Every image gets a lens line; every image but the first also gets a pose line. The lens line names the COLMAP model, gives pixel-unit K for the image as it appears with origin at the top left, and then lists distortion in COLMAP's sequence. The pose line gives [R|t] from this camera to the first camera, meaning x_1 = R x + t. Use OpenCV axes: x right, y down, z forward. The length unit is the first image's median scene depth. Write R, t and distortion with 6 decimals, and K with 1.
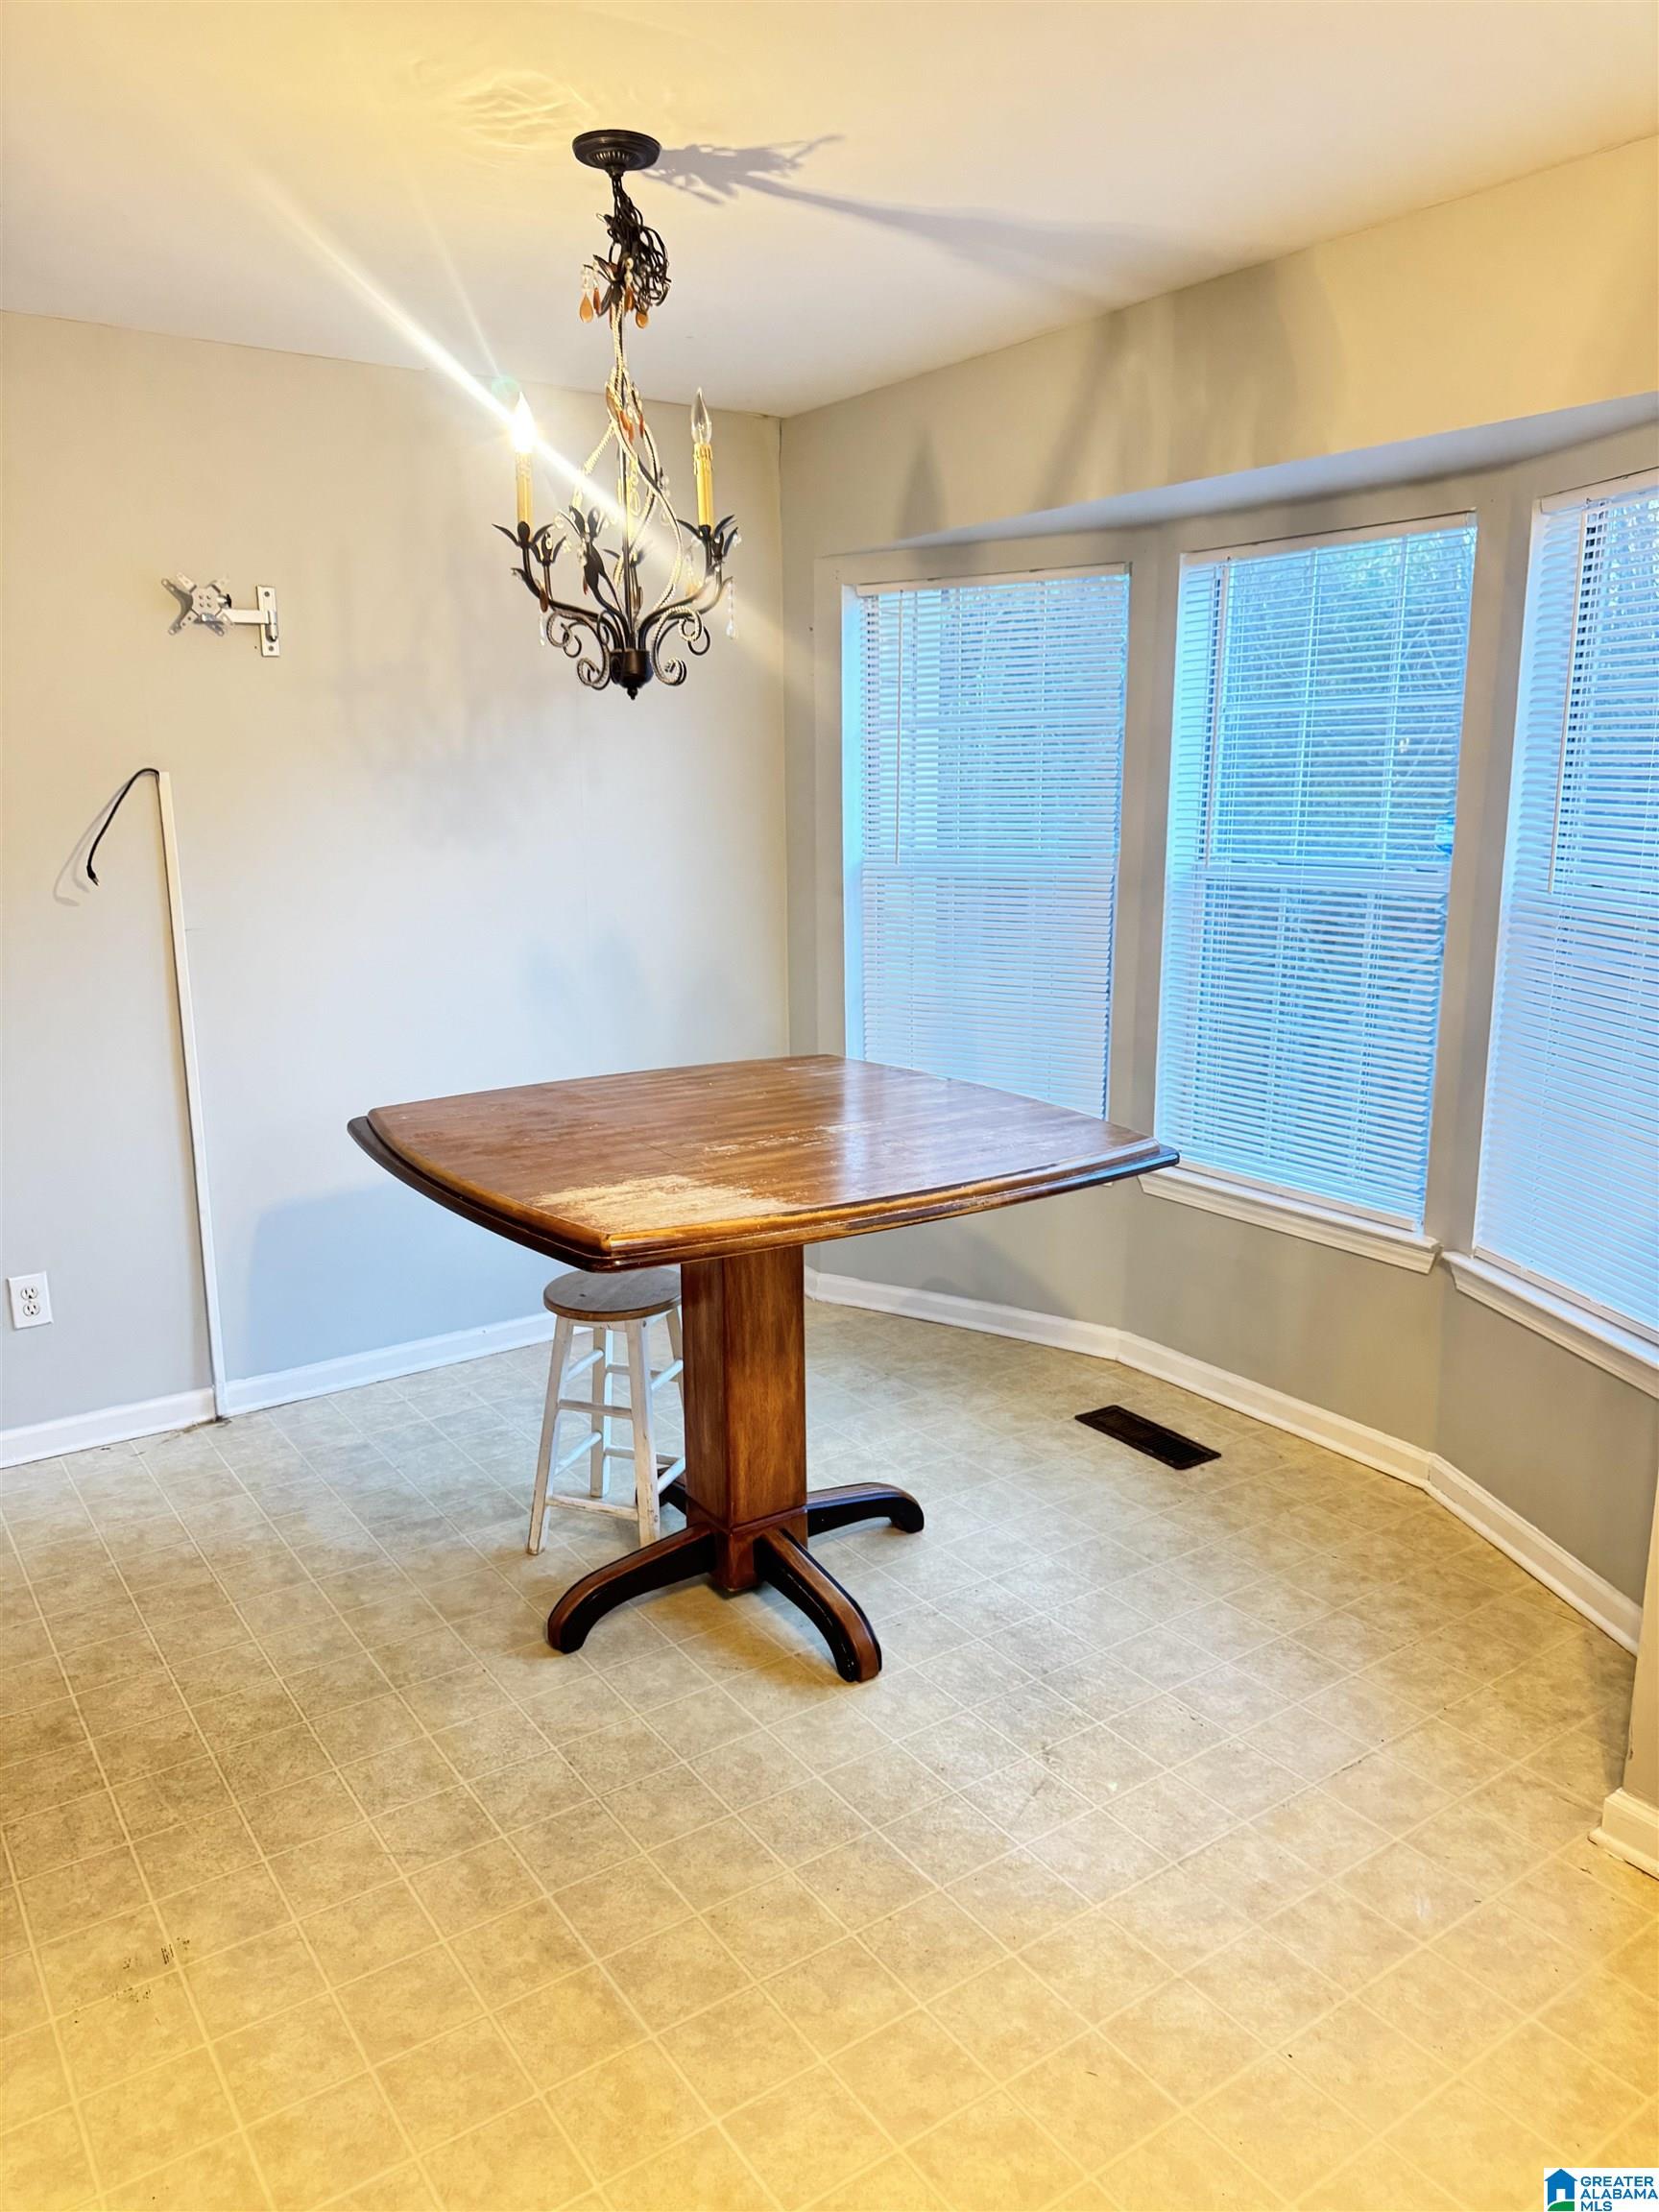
lens RADIAL K [[1564.7, 0, 816.2], [0, 1564.7, 1059.5], [0, 0, 1]] dist [0.037356, -0.040225]
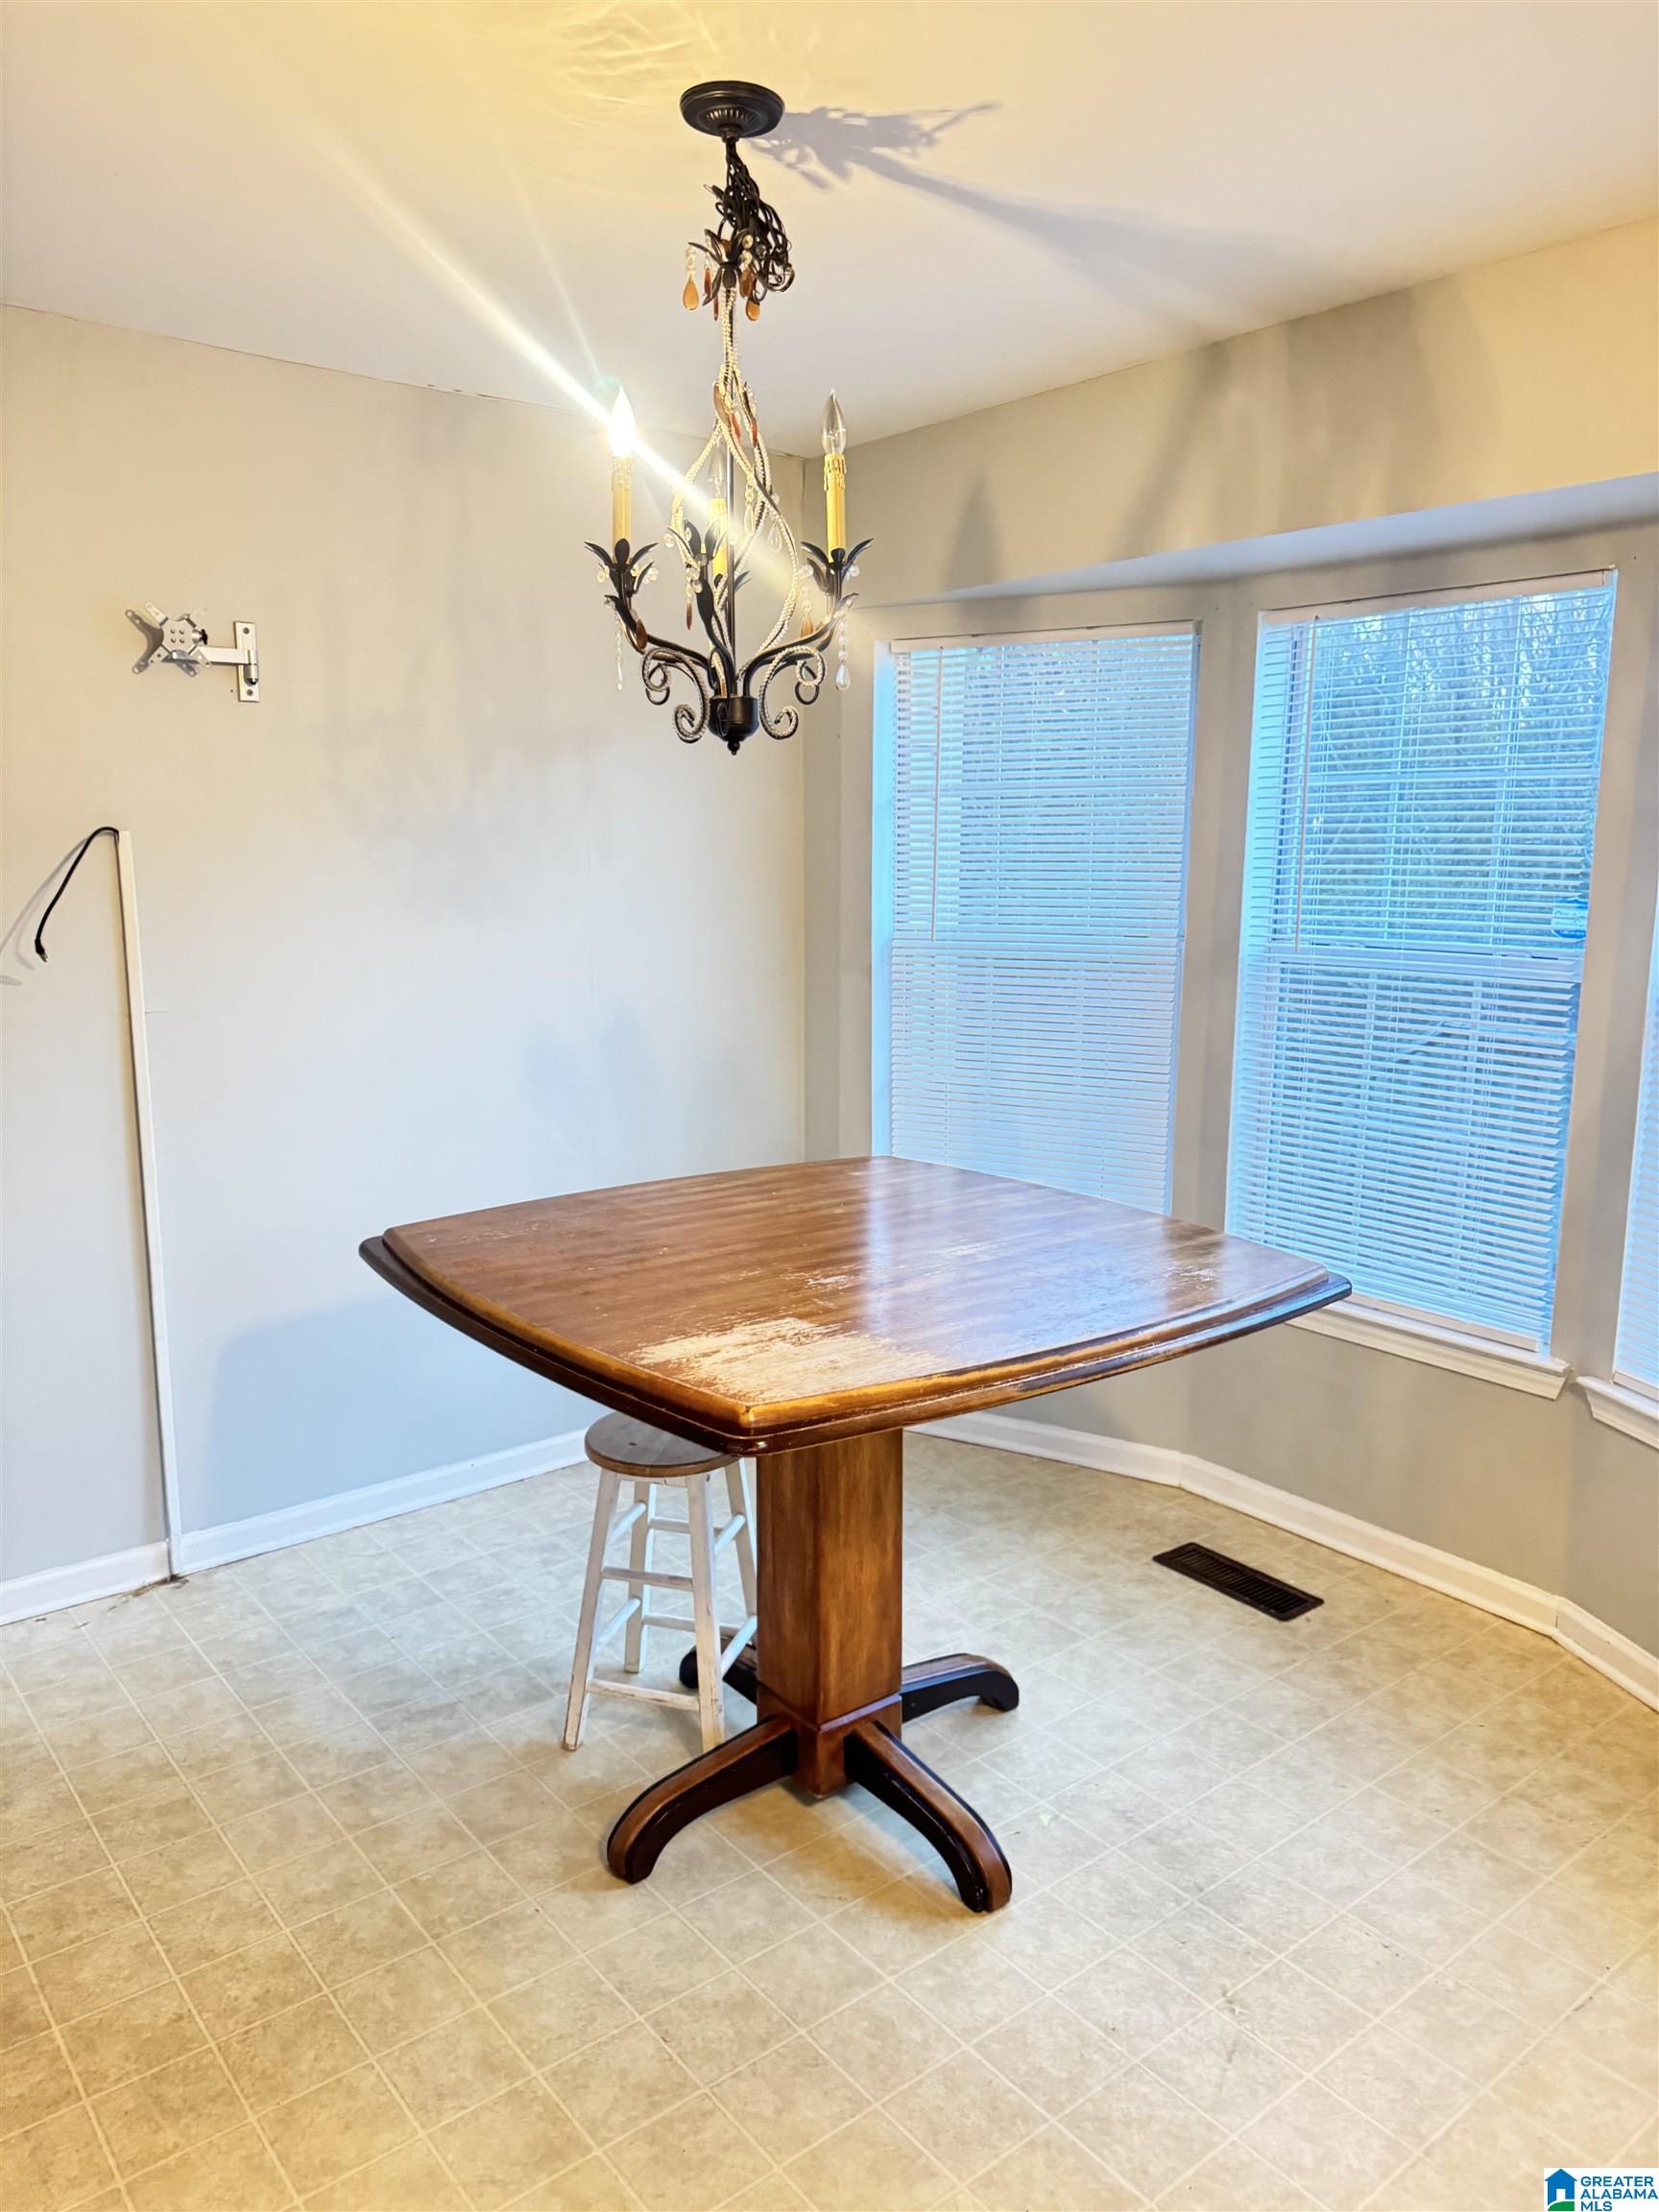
lens RADIAL K [[1564.7, 0, 834.5], [0, 1564.7, 1083.5], [0, 0, 1]] dist [0.037356, -0.040225]
pose [[0.997015, 0.001949, 0.077181, -0.115934], [0.000236, 0.999599, -0.028300, -0.024799], [-0.077205, 0.028233, 0.996615, 0.140603]]
